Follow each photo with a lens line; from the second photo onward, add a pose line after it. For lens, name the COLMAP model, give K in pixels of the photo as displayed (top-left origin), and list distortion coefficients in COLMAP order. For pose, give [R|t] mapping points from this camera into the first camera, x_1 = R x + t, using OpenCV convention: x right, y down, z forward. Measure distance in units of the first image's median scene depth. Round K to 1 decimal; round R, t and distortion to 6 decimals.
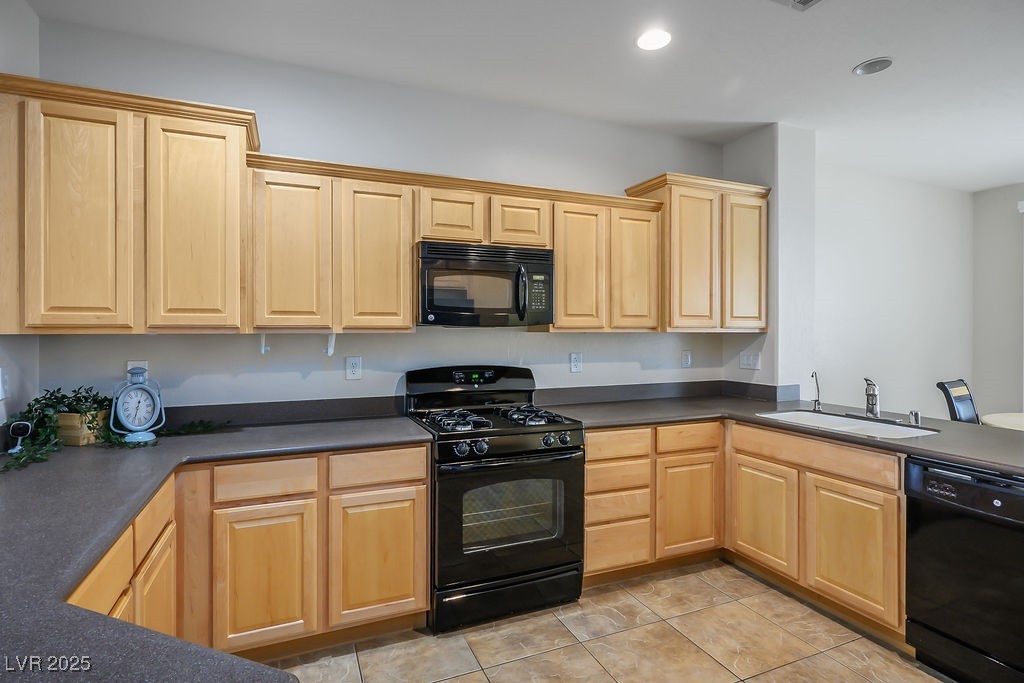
lens RADIAL K [[517.9, 0, 509.5], [0, 517.9, 334.8], [0, 0, 1]] dist [0.001904, 0.000056]
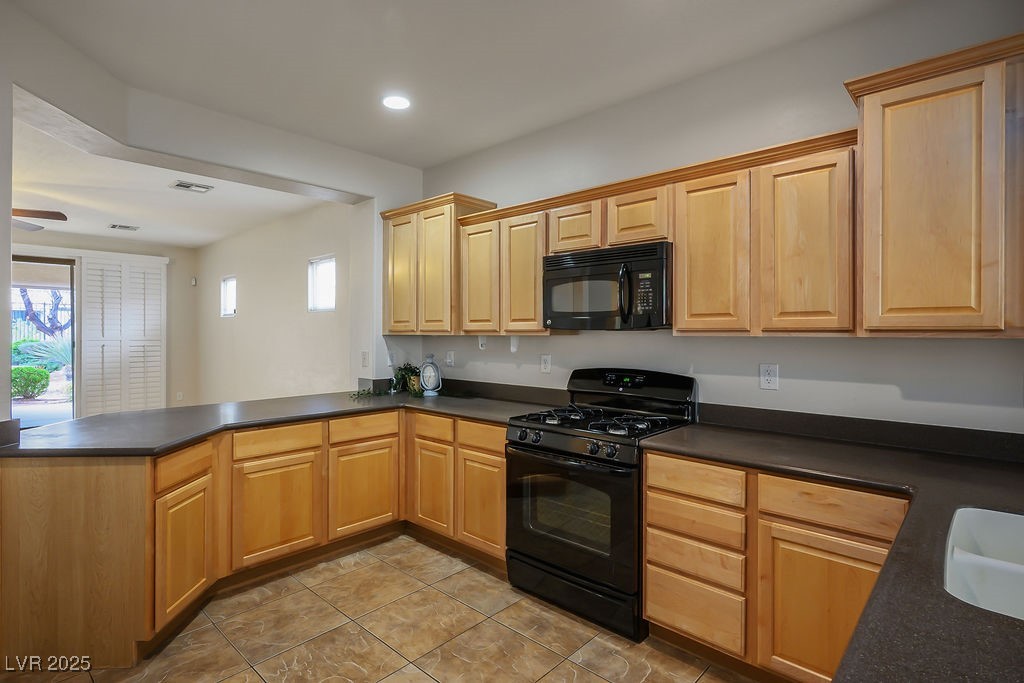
lens RADIAL K [[517.9, 0, 507.5], [0, 517.9, 336.7], [0, 0, 1]] dist [0.001904, 0.000056]
pose [[0.404317, 0.008010, -0.914584, 0.831043], [-0.009443, 0.999945, 0.004583, -0.005332], [0.914570, 0.006784, 0.404371, 0.436519]]
